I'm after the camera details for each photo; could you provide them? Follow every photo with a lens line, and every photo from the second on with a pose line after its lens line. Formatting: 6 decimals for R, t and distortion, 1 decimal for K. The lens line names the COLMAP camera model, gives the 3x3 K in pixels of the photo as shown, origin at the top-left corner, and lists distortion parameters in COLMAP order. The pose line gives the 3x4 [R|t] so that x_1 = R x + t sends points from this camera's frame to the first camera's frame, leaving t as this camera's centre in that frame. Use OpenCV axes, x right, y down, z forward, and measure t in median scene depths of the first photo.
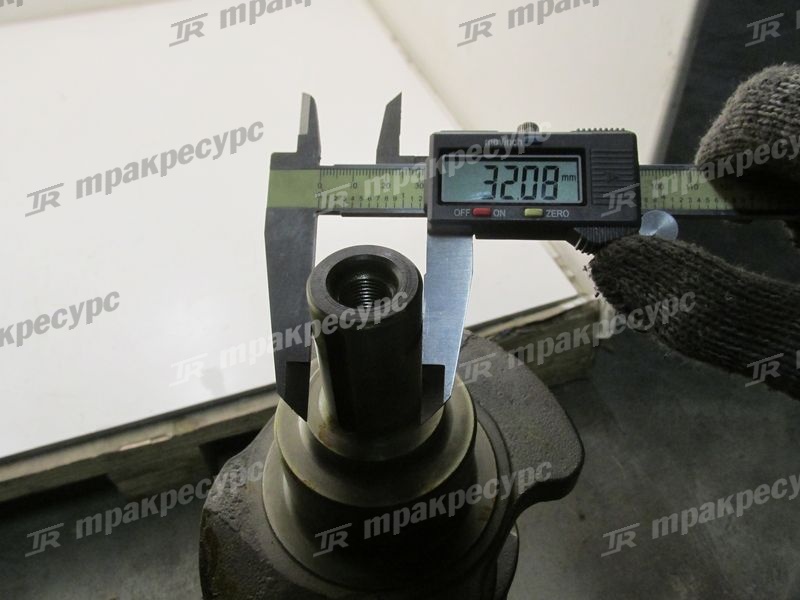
lens RADIAL K [[659.3, 0, 400.1], [0, 659.3, 301.5], [0, 0, 1]] dist [-0.044335, 0.003361]
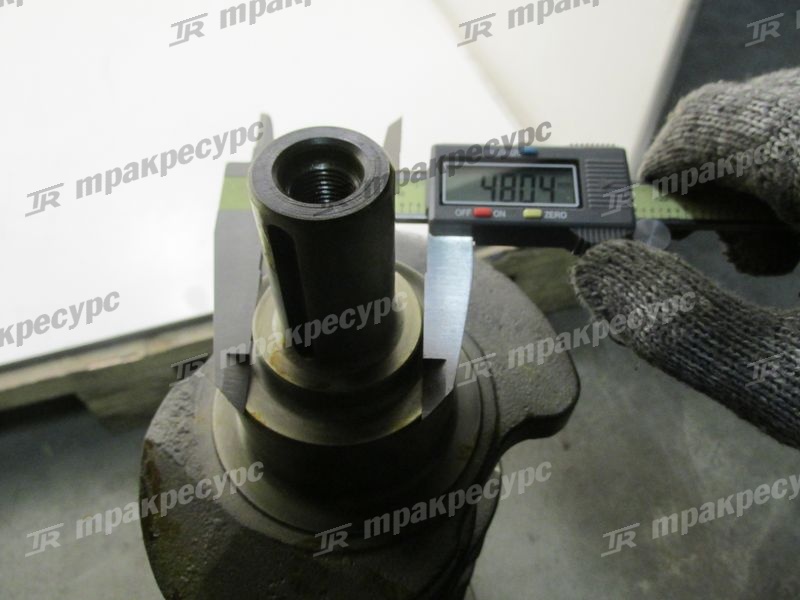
lens RADIAL K [[659.3, 0, 401.0], [0, 659.3, 298.9], [0, 0, 1]] dist [-0.044335, 0.003361]
pose [[0.999556, 0.025040, 0.016125, 0.023680], [-0.026661, 0.993604, 0.109731, 0.024094], [-0.013274, -0.110112, 0.993830, 0.144876]]
